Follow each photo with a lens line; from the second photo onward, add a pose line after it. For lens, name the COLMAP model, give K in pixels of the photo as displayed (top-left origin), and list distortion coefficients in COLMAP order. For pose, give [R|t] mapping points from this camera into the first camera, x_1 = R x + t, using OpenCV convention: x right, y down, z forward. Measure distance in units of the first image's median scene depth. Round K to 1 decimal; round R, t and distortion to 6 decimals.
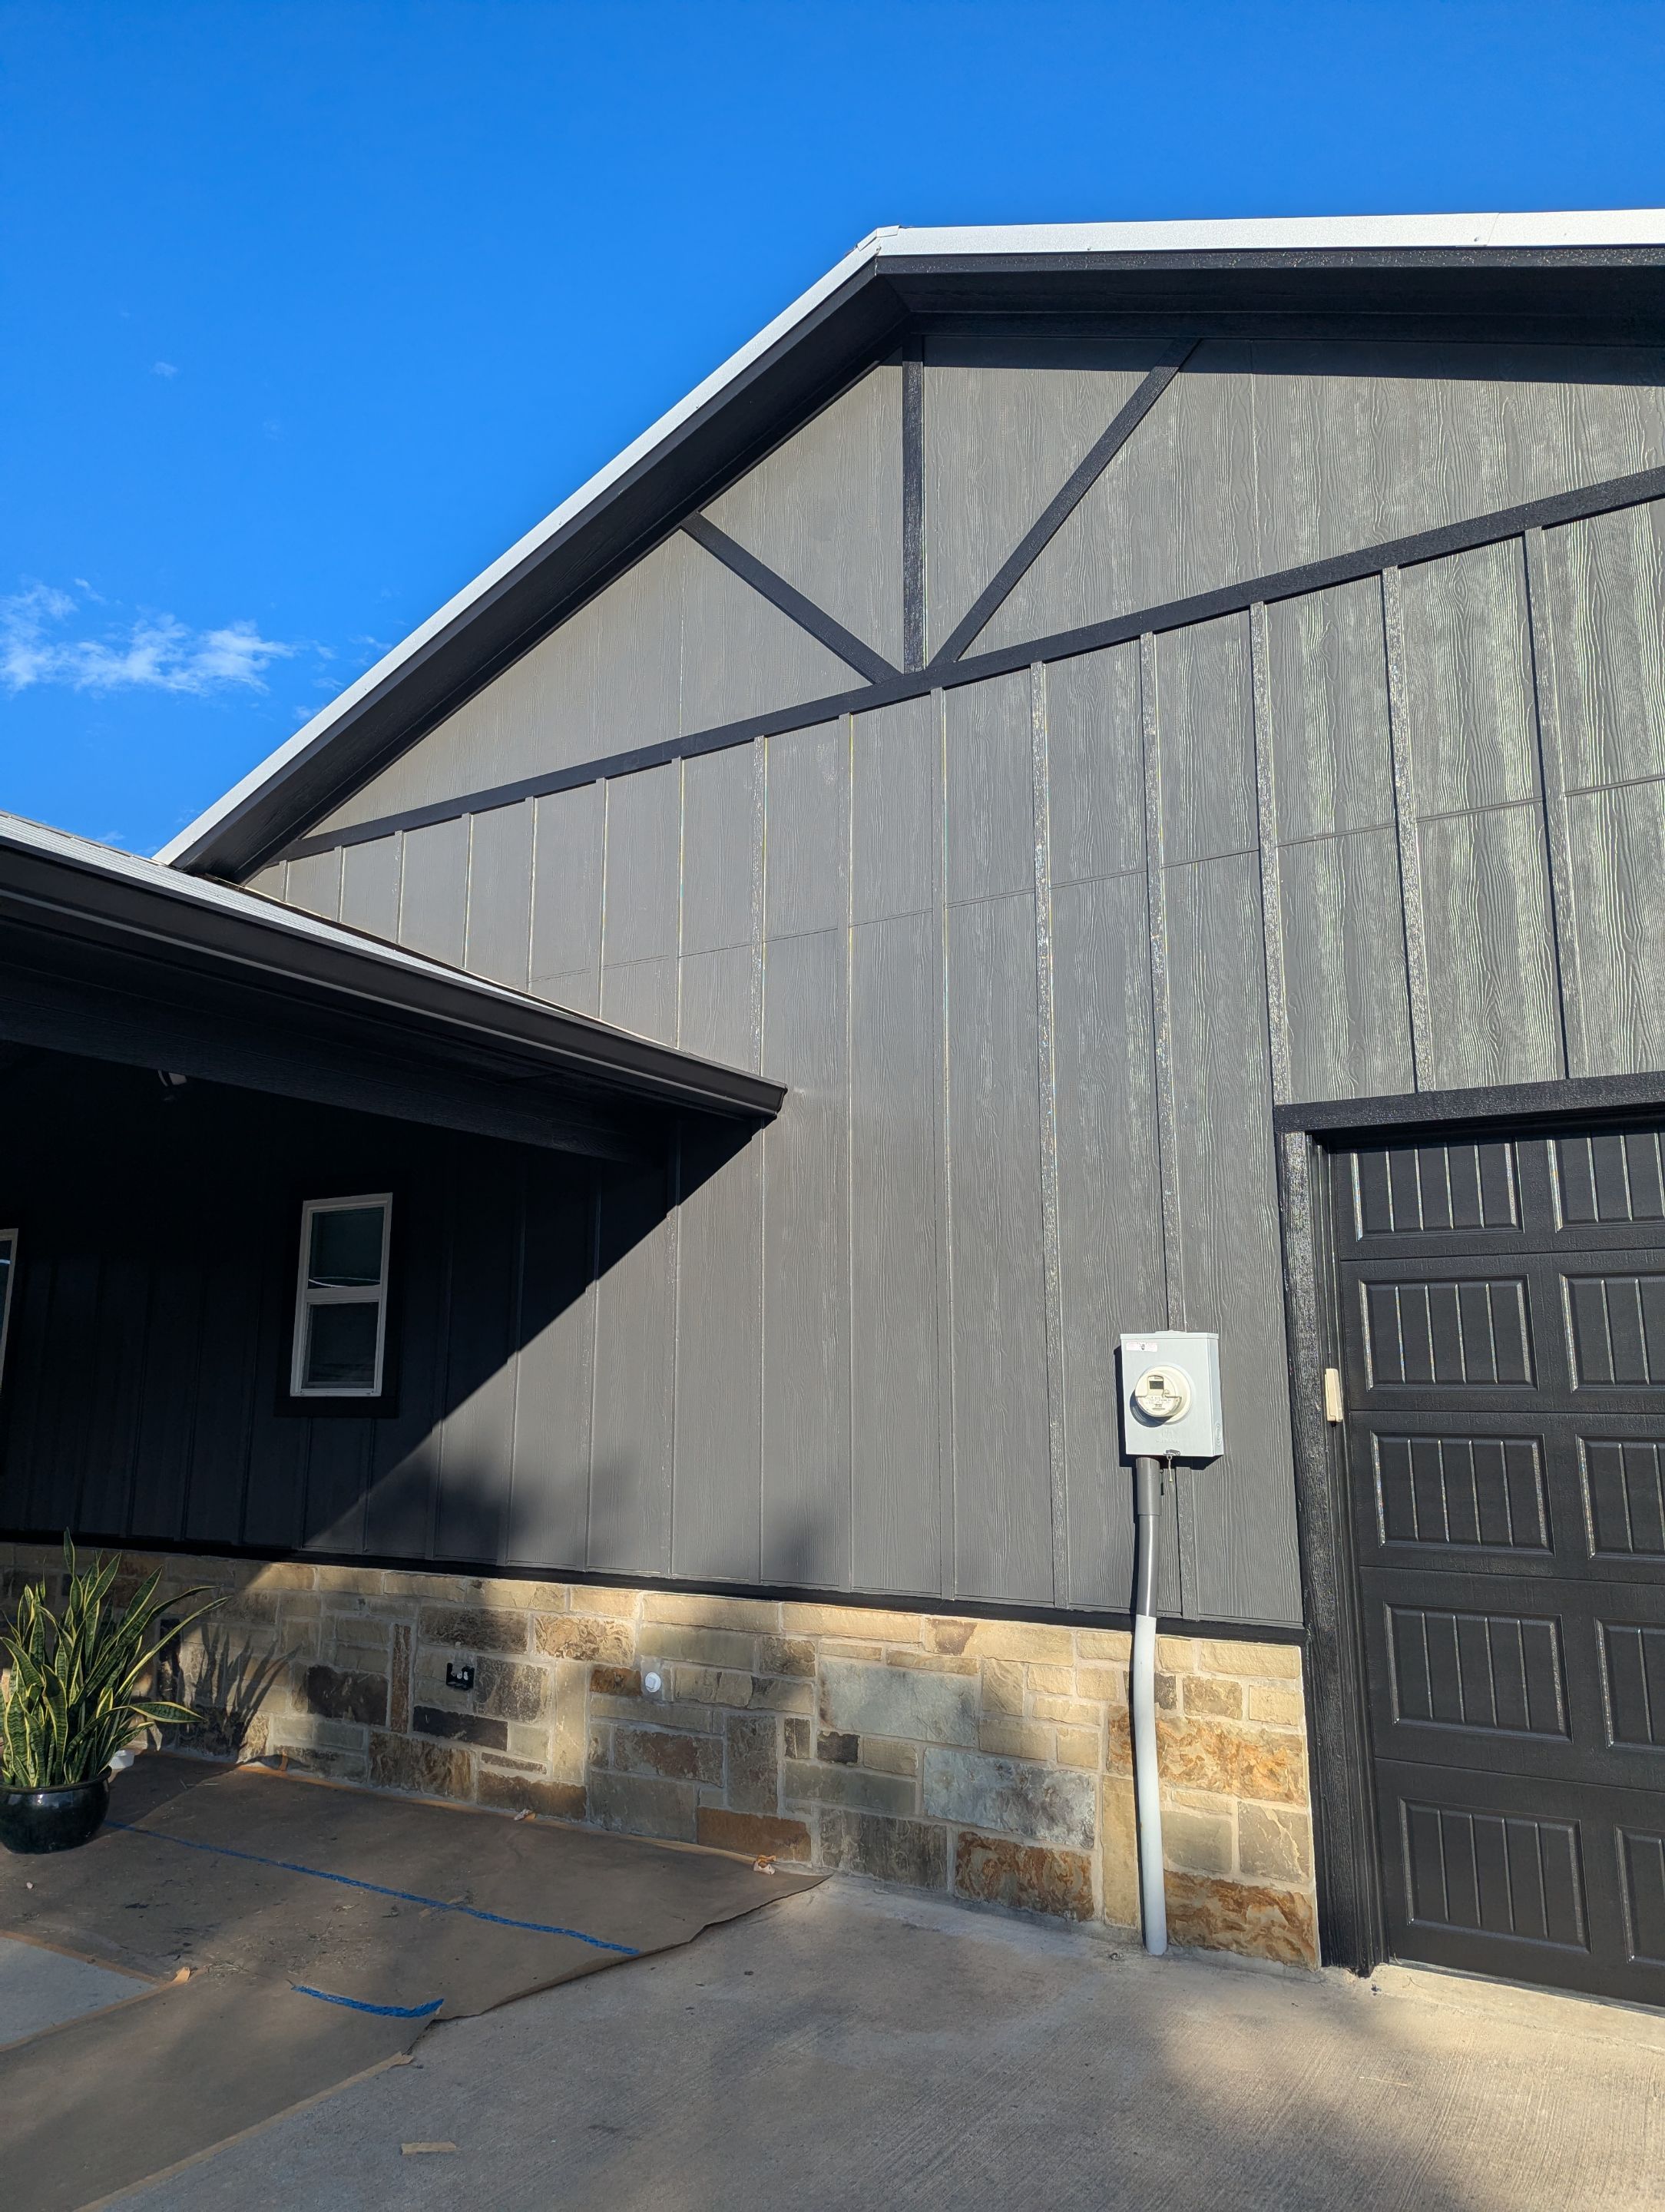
lens RADIAL K [[1553.7, 0, 795.5], [0, 1553.7, 1074.6], [0, 0, 1]] dist [0.062766, -0.053447]
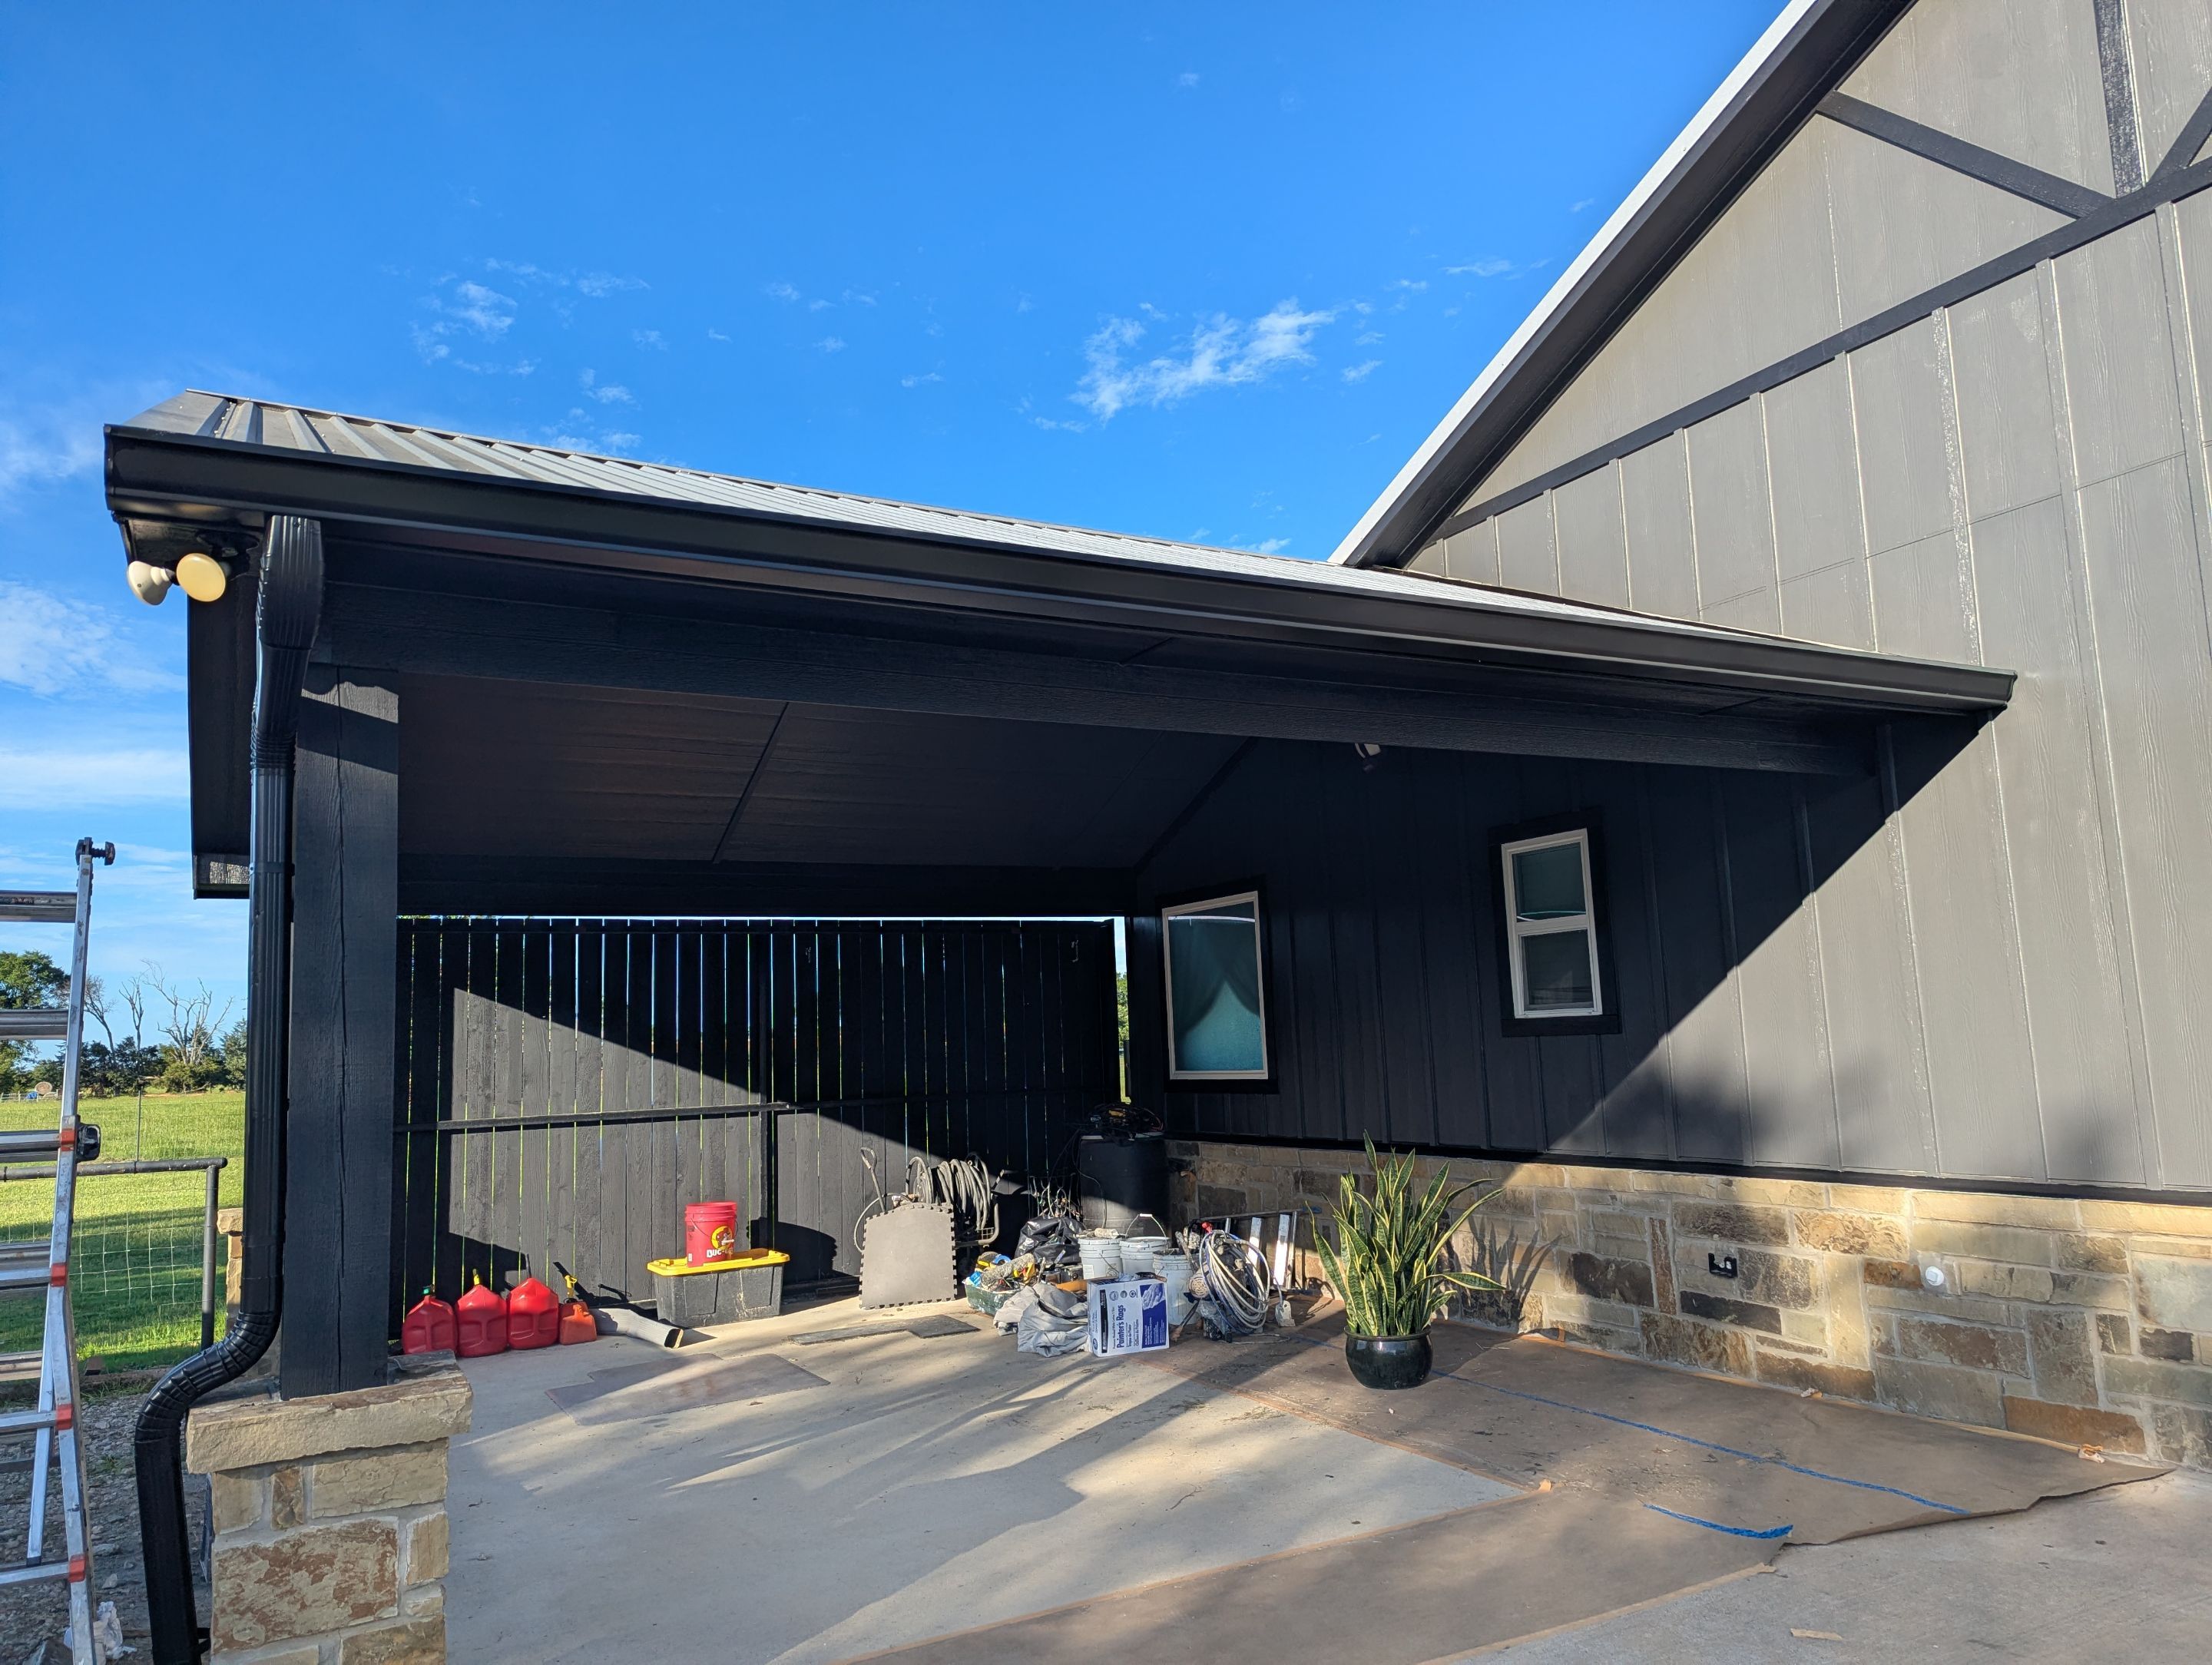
lens RADIAL K [[1553.7, 0, 1093.7], [0, 1553.7, 843.9], [0, 0, 1]] dist [0.062766, -0.053447]
pose [[0.871225, -0.104025, -0.479735, -0.043874], [0.144568, 0.988318, 0.048238, -0.016746], [0.469113, -0.111380, 0.876086, -0.116280]]
